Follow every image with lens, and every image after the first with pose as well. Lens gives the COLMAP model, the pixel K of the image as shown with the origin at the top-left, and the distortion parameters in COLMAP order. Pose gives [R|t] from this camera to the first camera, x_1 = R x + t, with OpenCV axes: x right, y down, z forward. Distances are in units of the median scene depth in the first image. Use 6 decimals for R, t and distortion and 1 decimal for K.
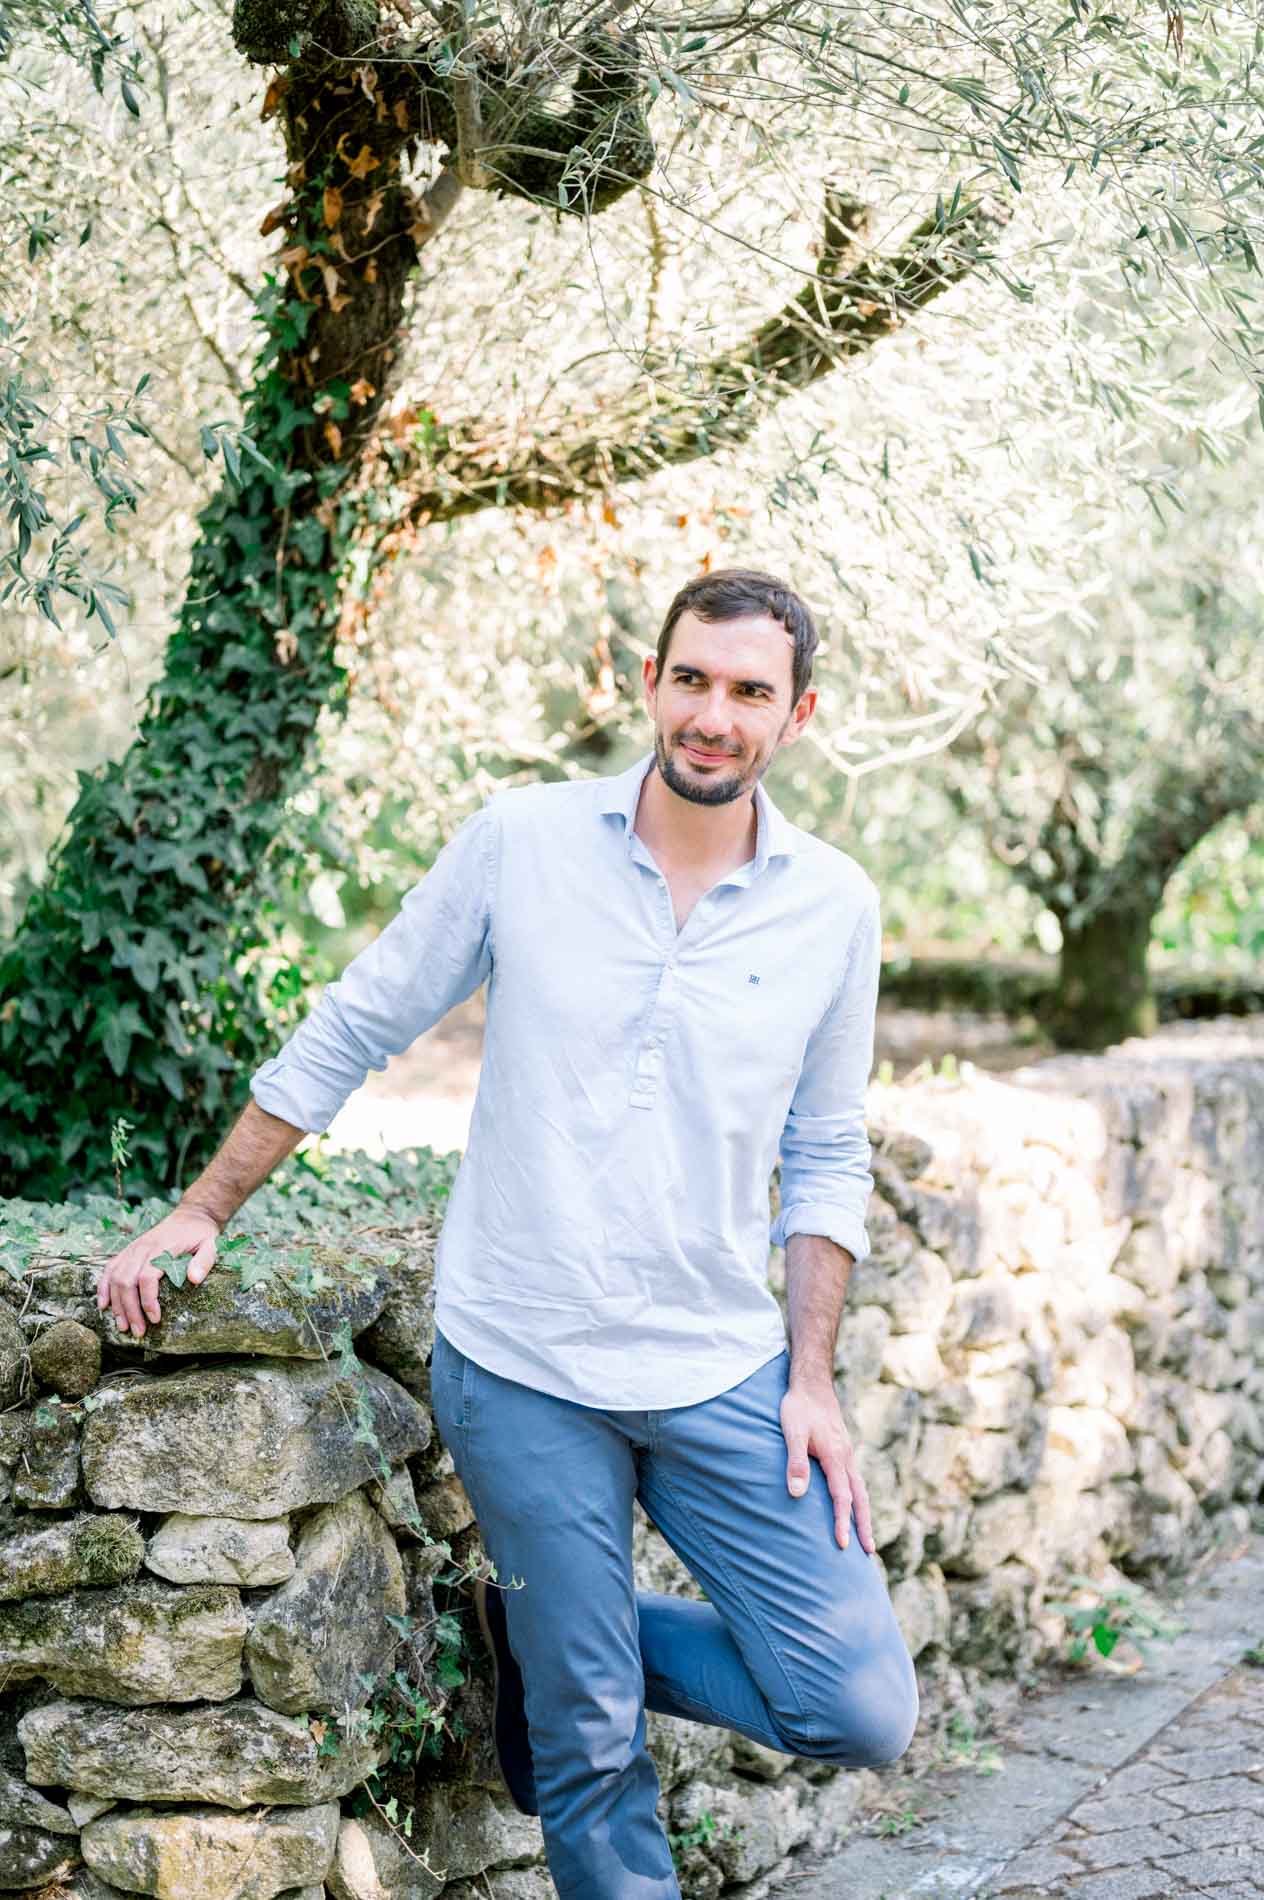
lens RADIAL K [[3722.0, 0, 437.4], [0, 3722.0, 930.2], [0, 0, 1]] dist [0.011203, -0.016873]
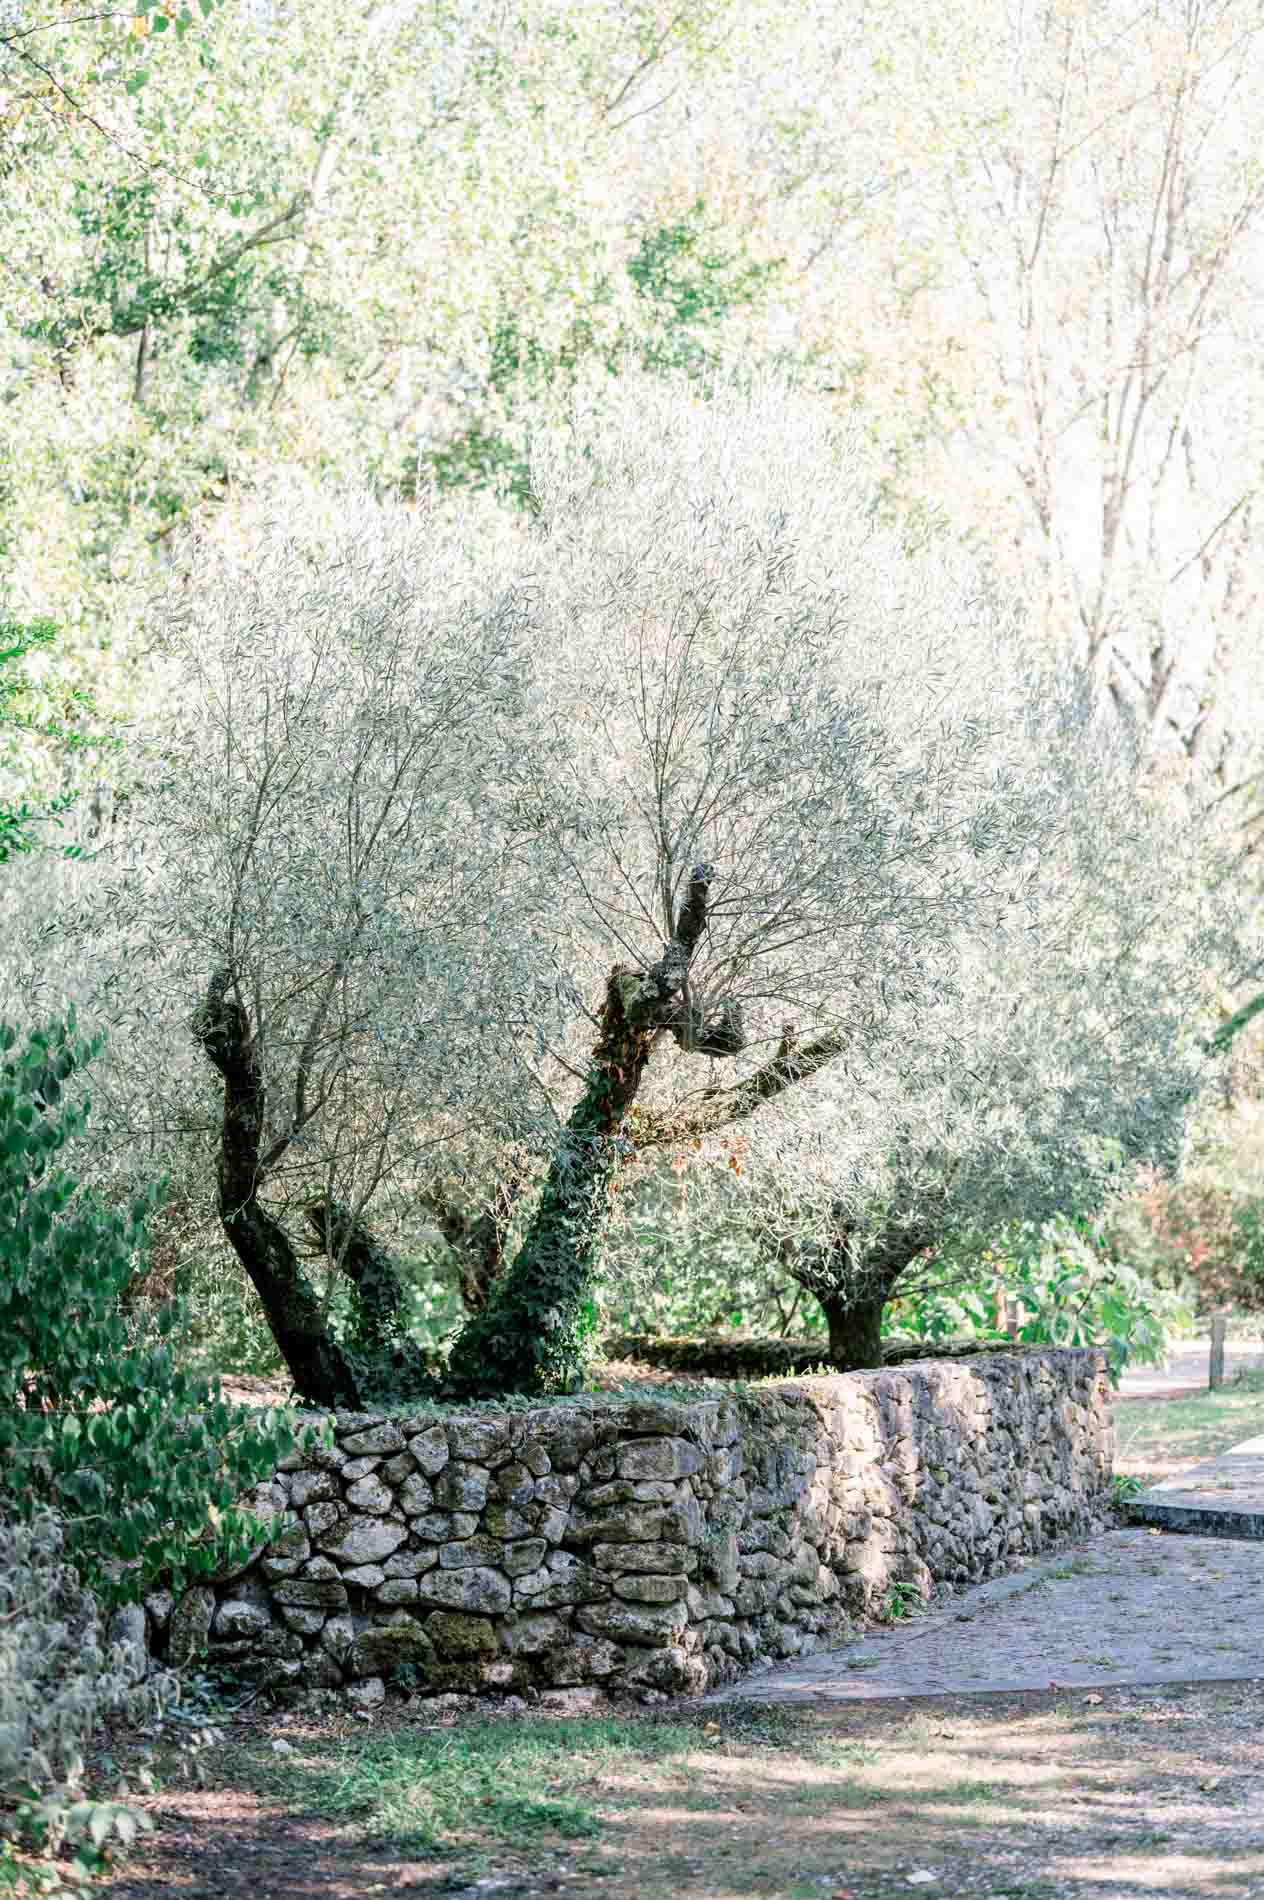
lens RADIAL K [[3722.0, 0, 437.4], [0, 3722.0, 930.2], [0, 0, 1]] dist [0.011203, -0.016873]
pose [[0.995334, -0.015319, 0.095262, -0.547754], [0.026254, 0.993063, -0.114617, 0.046696], [-0.092845, 0.116583, 0.988832, -2.248238]]
